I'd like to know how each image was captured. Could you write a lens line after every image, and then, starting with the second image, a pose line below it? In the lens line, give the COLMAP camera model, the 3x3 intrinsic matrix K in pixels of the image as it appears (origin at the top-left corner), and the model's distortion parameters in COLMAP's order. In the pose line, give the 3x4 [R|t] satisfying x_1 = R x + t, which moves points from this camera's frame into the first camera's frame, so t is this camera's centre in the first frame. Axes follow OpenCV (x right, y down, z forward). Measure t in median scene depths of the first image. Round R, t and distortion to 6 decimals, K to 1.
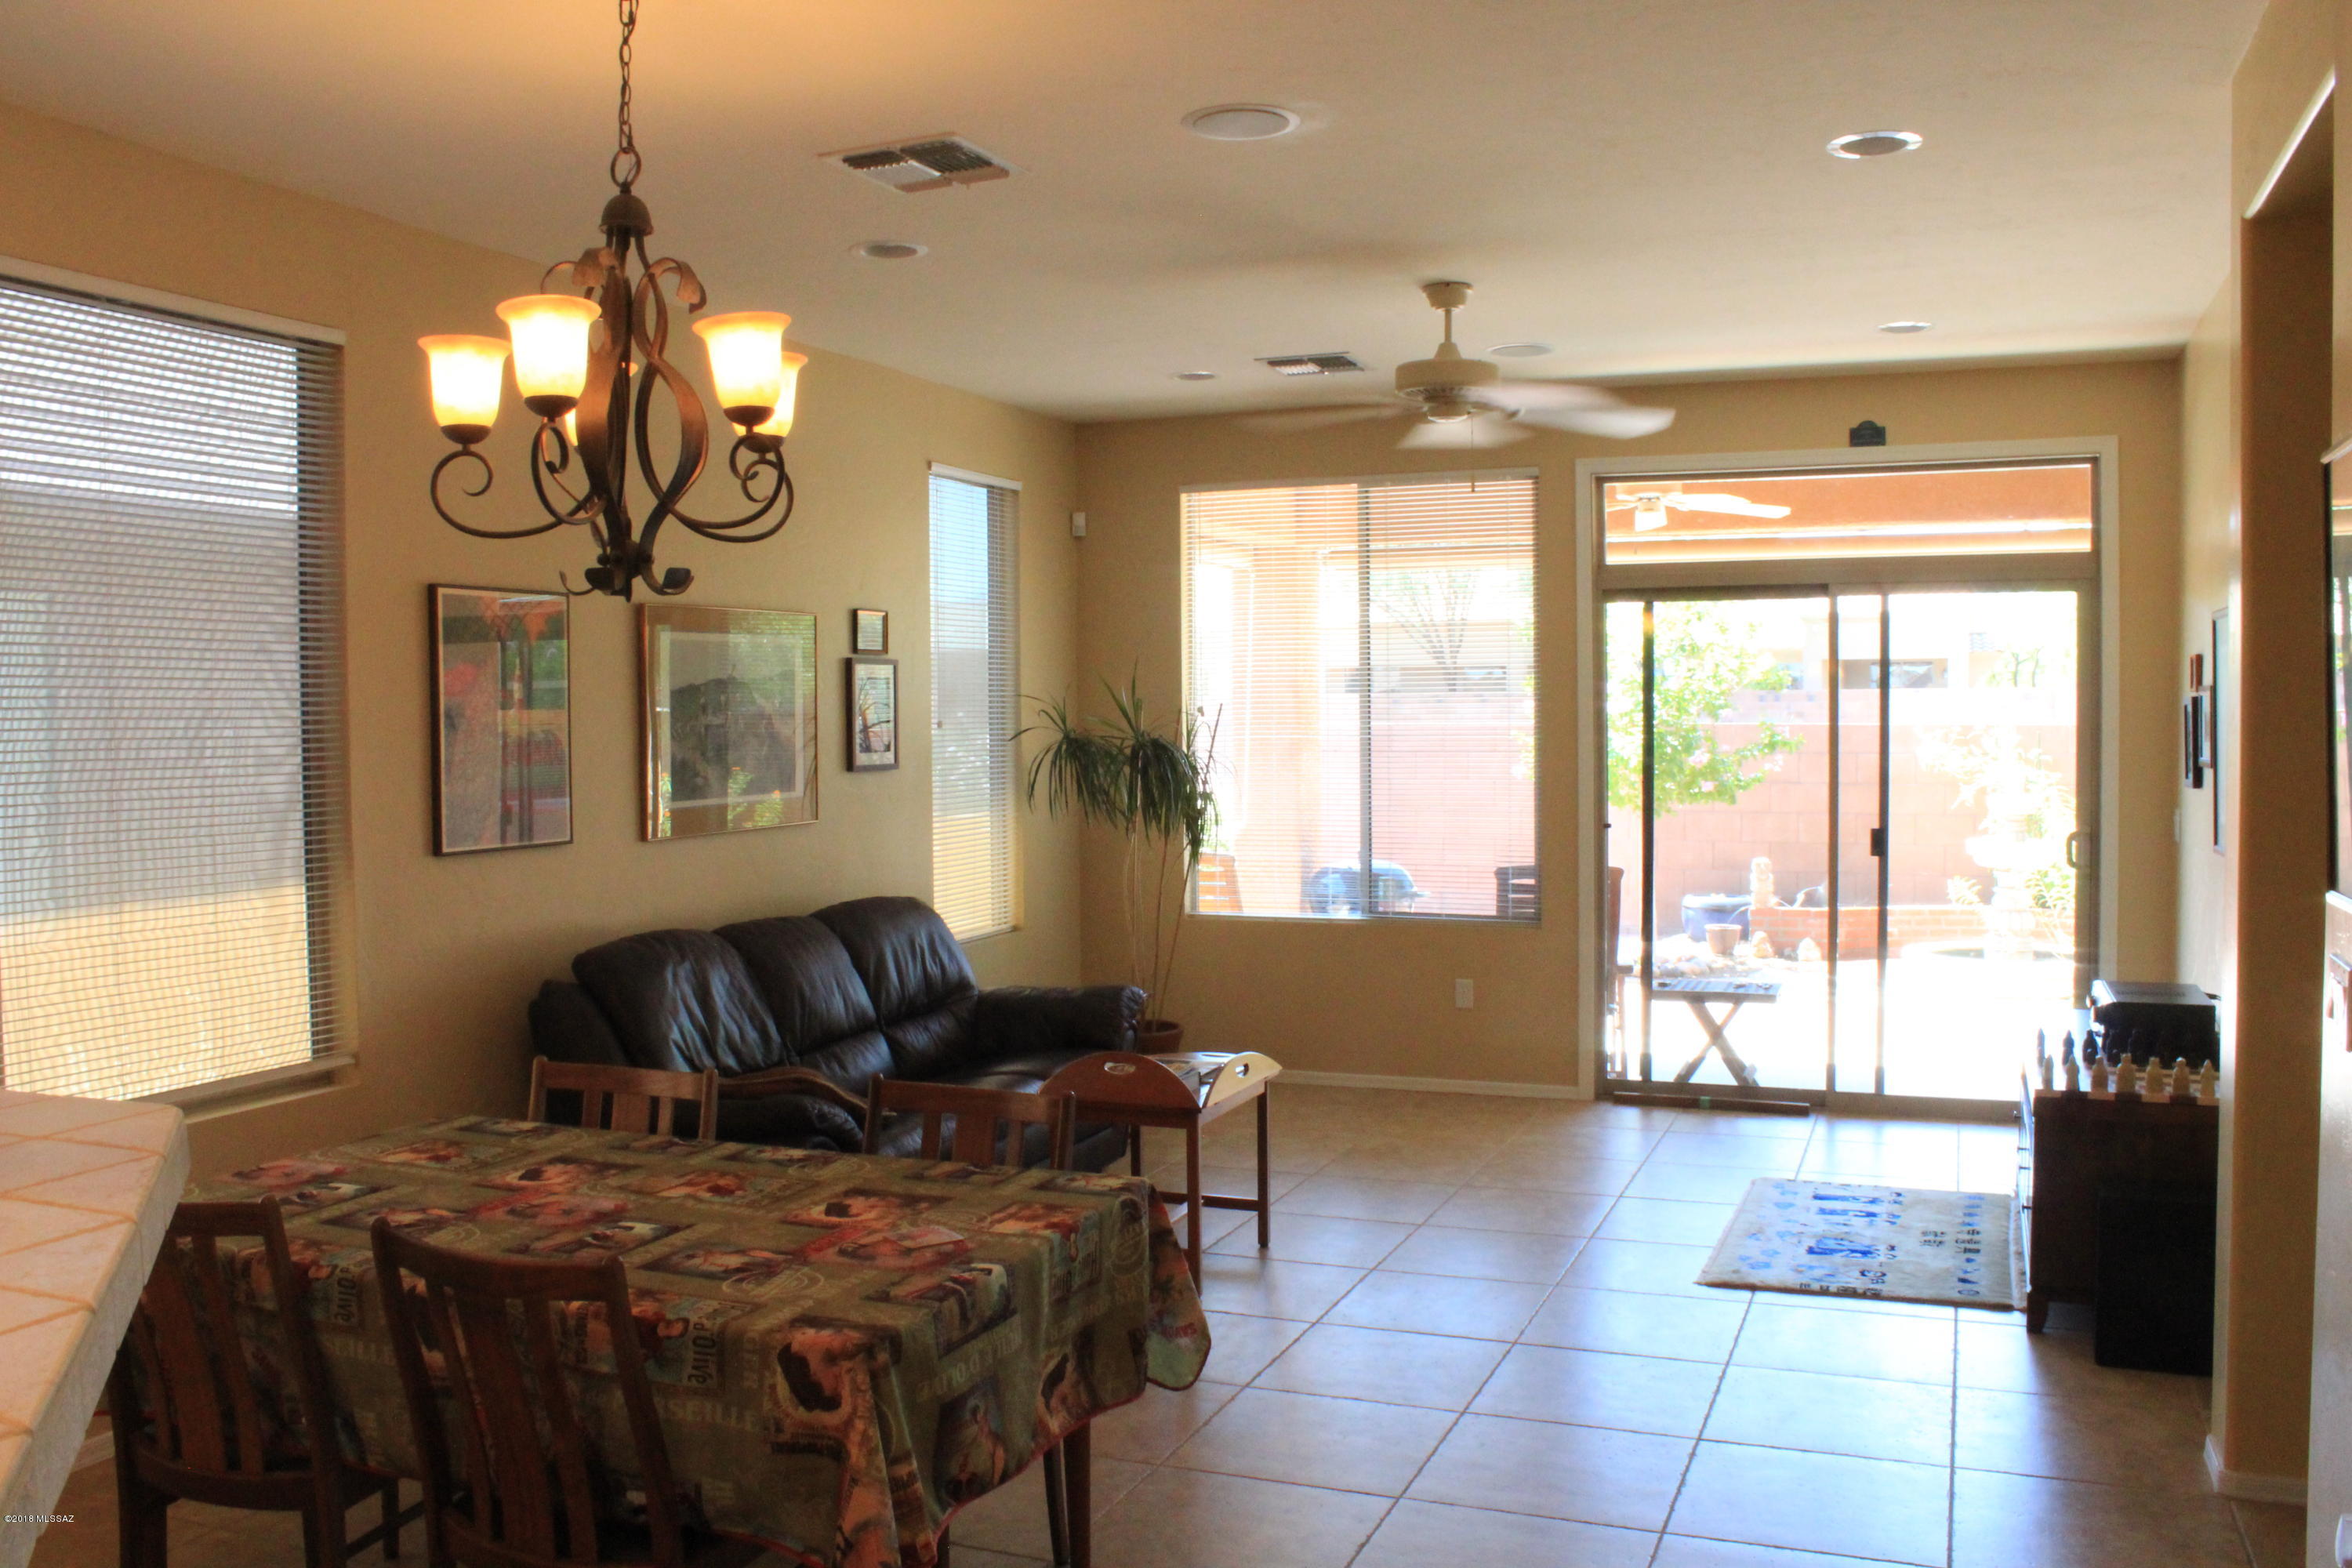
lens RADIAL K [[1984.4, 0, 1184.5], [0, 1984.4, 801.7], [0, 0, 1]] dist [-0.162846, 0.122492]
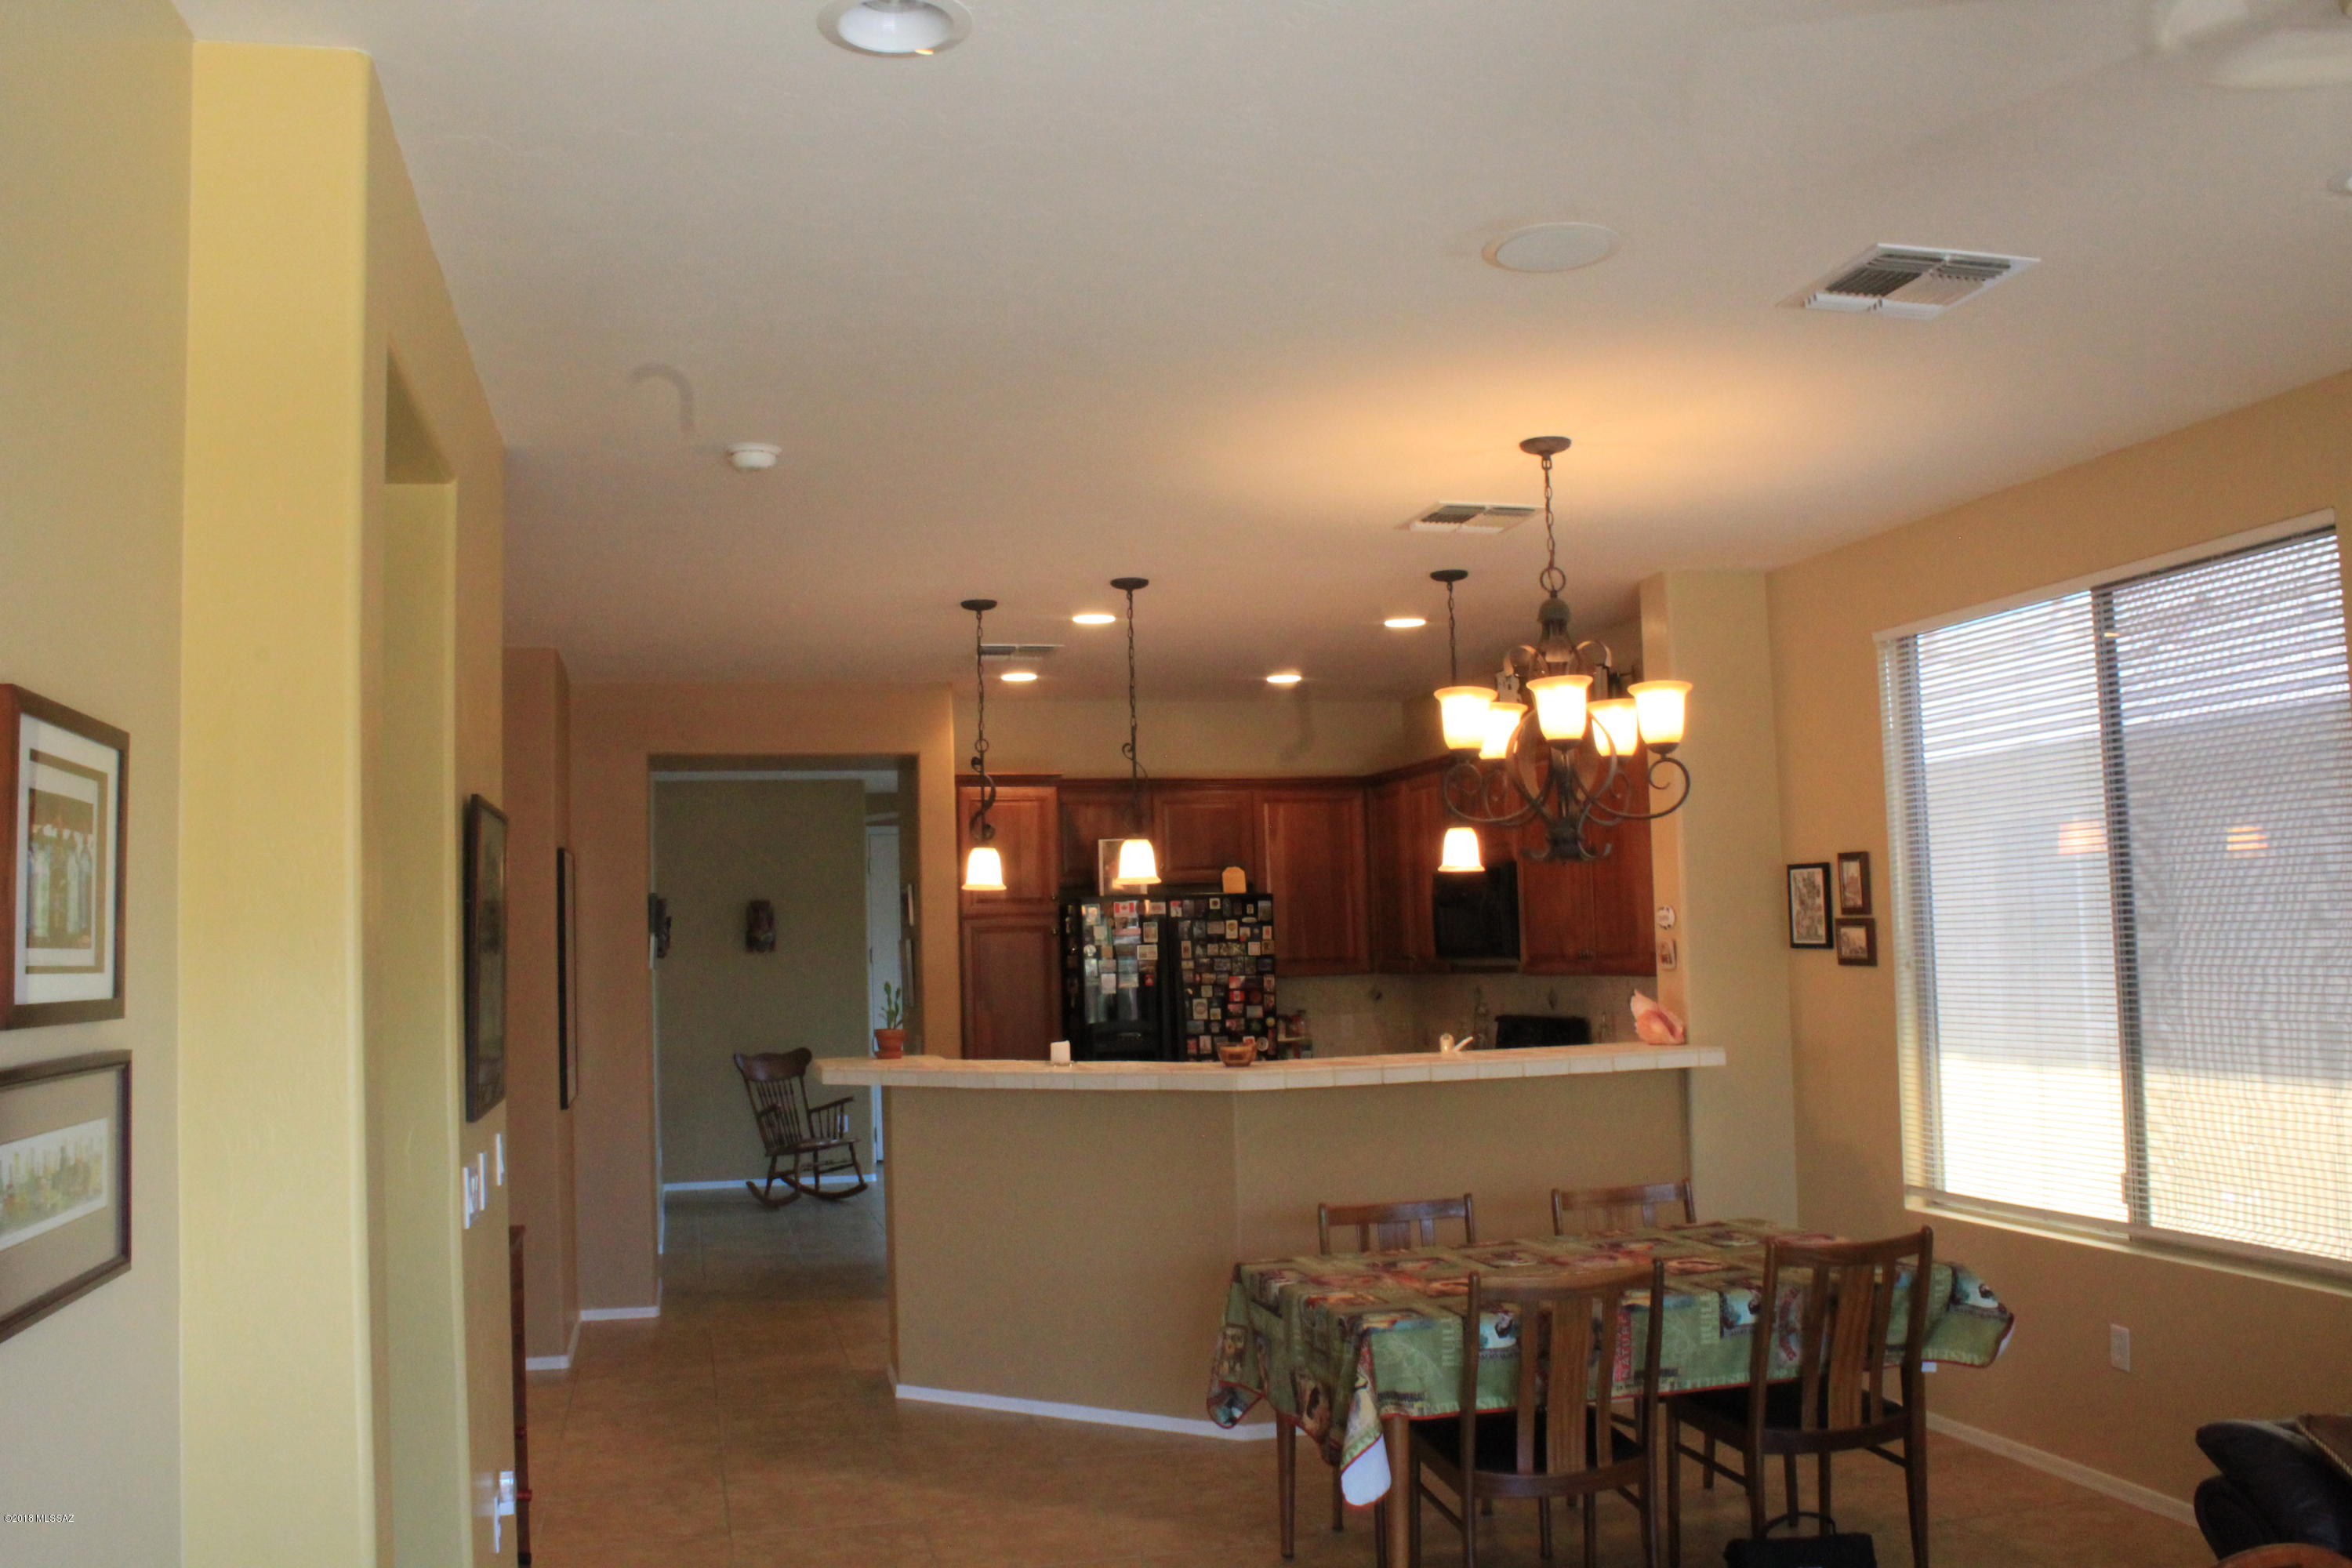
lens RADIAL K [[1984.4, 0, 1176.0], [0, 1984.4, 780.8], [0, 0, 1]] dist [-0.162846, 0.122492]
pose [[-0.810549, -0.013403, -0.585517, 0.517514], [0.011270, 0.999196, -0.038474, -0.069080], [0.585562, -0.037784, -0.809747, 1.254853]]
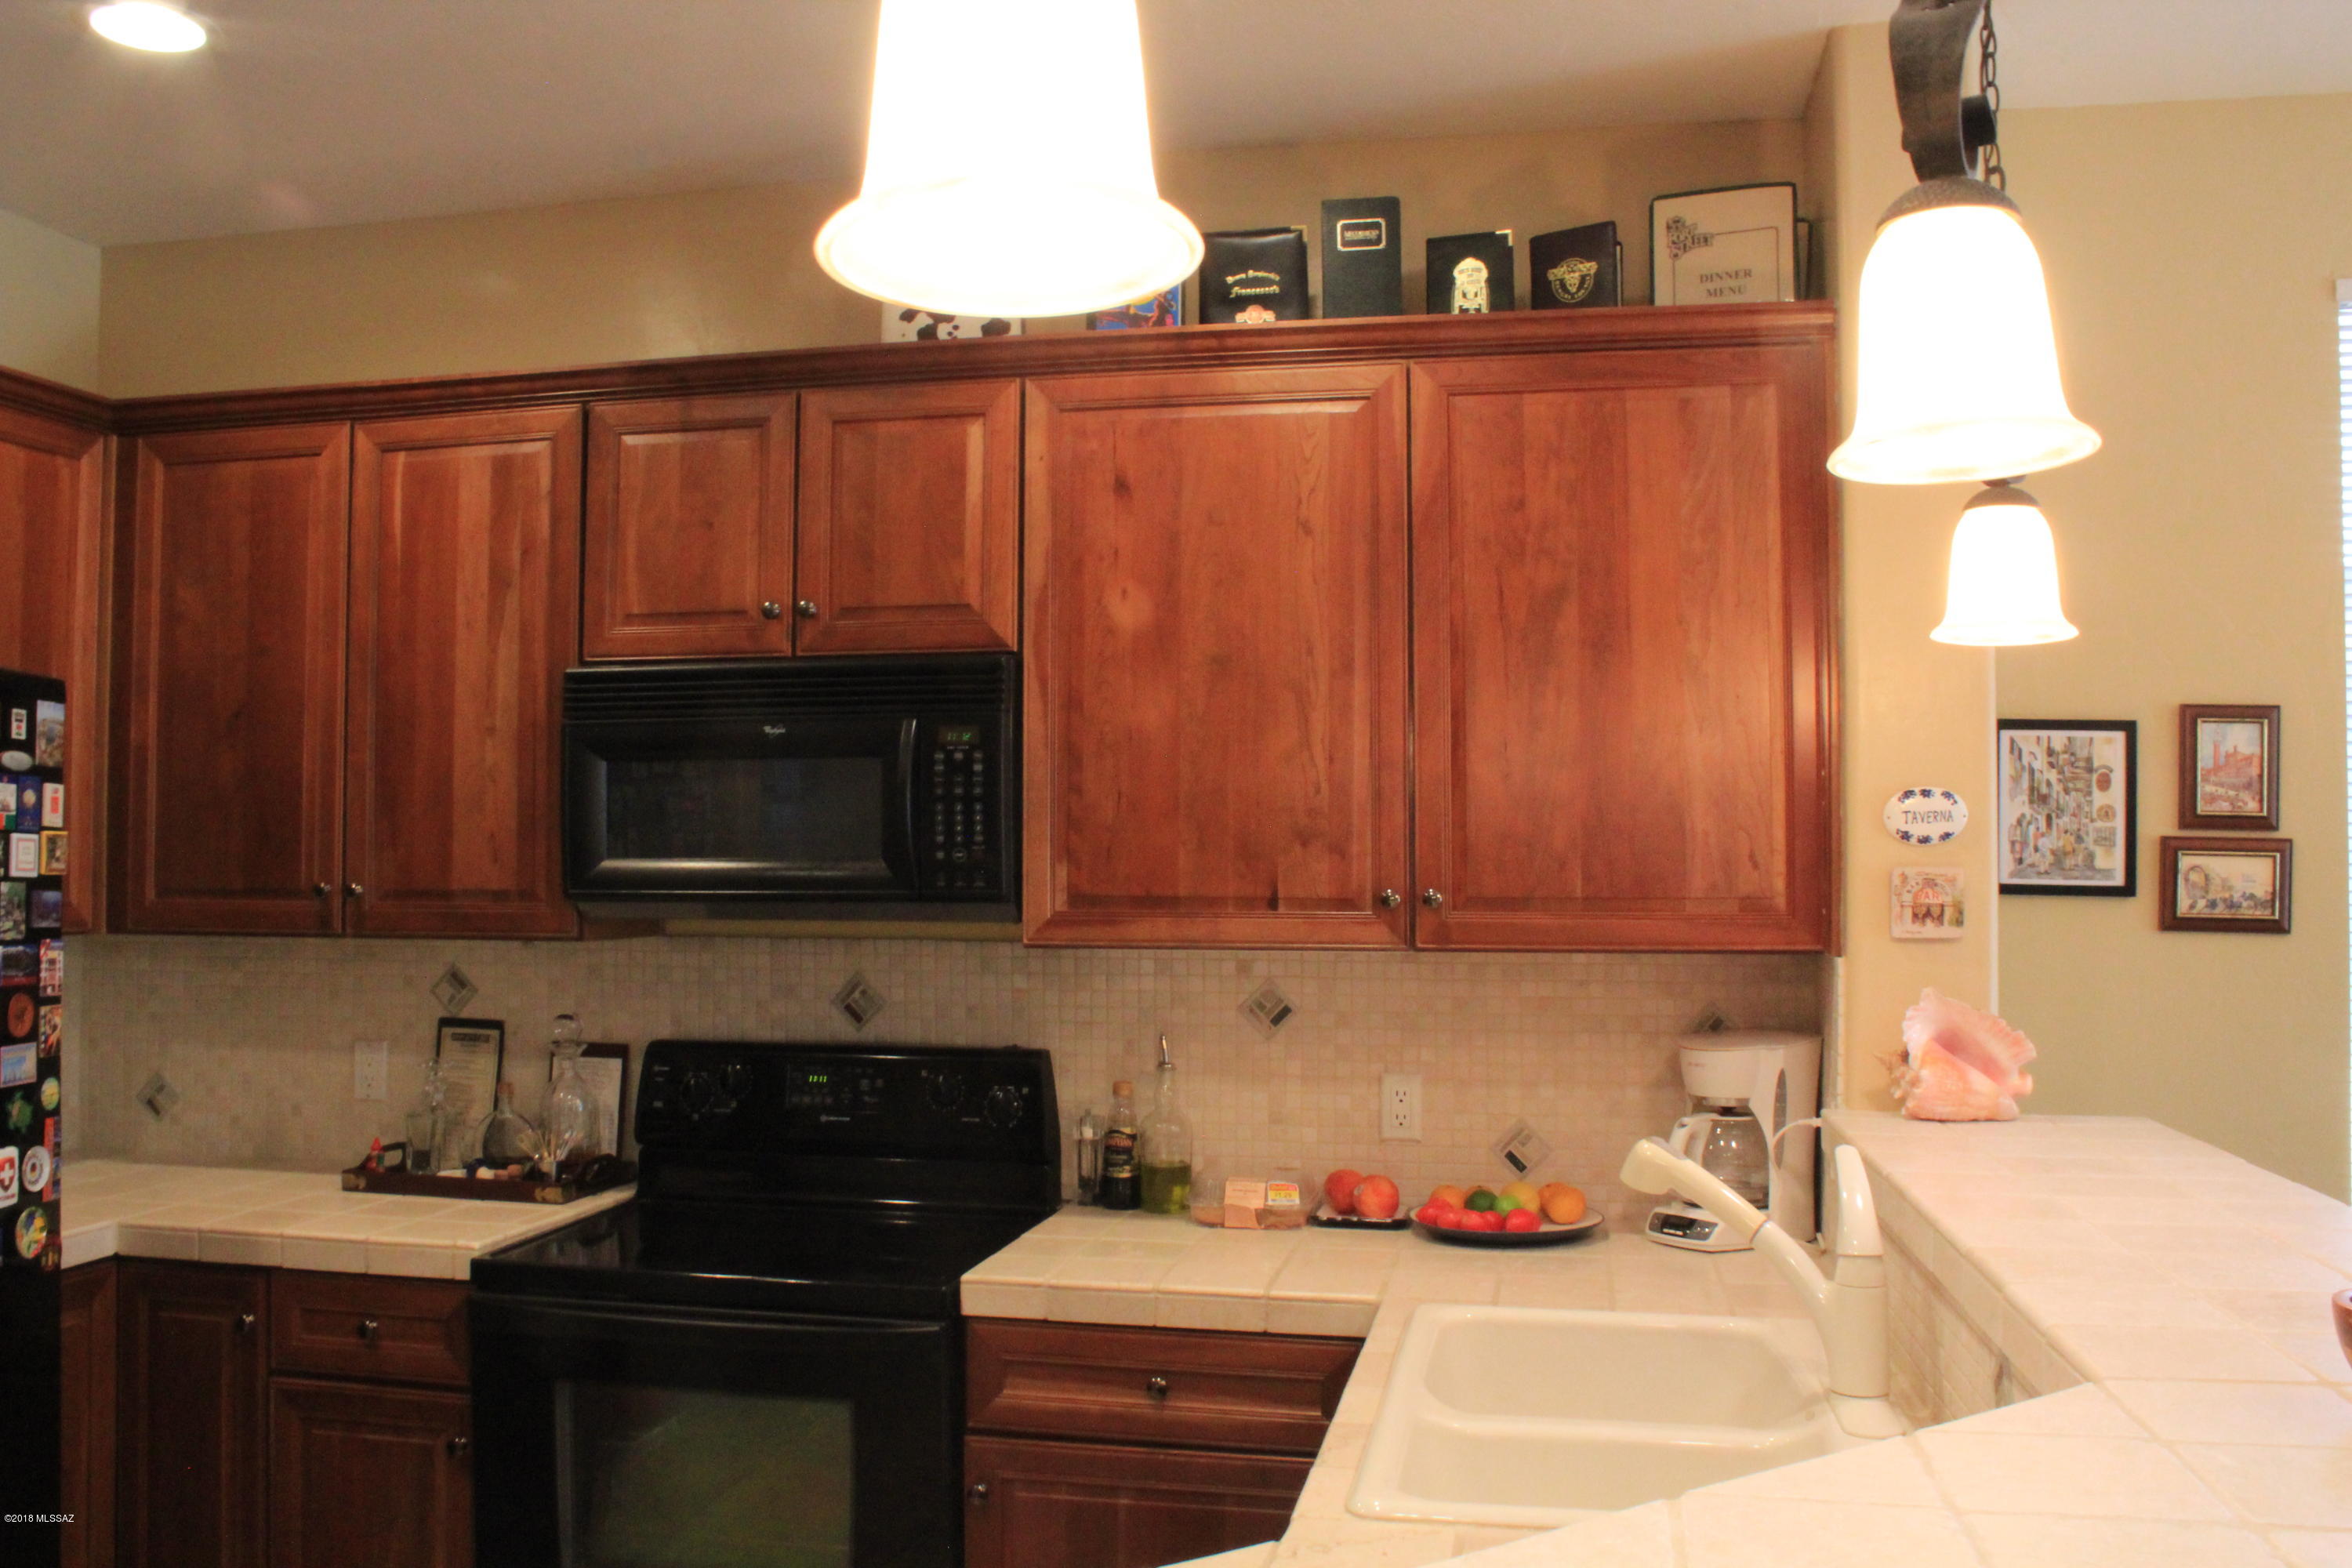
lens RADIAL K [[1984.4, 0, 1123.1], [0, 1984.4, 789.1], [0, 0, 1]] dist [-0.162846, 0.122492]
pose [[0.163104, -0.018392, -0.986437, -0.006542], [-0.051216, 0.998320, -0.027082, -0.007599], [0.985279, 0.054938, 0.161888, 0.097885]]
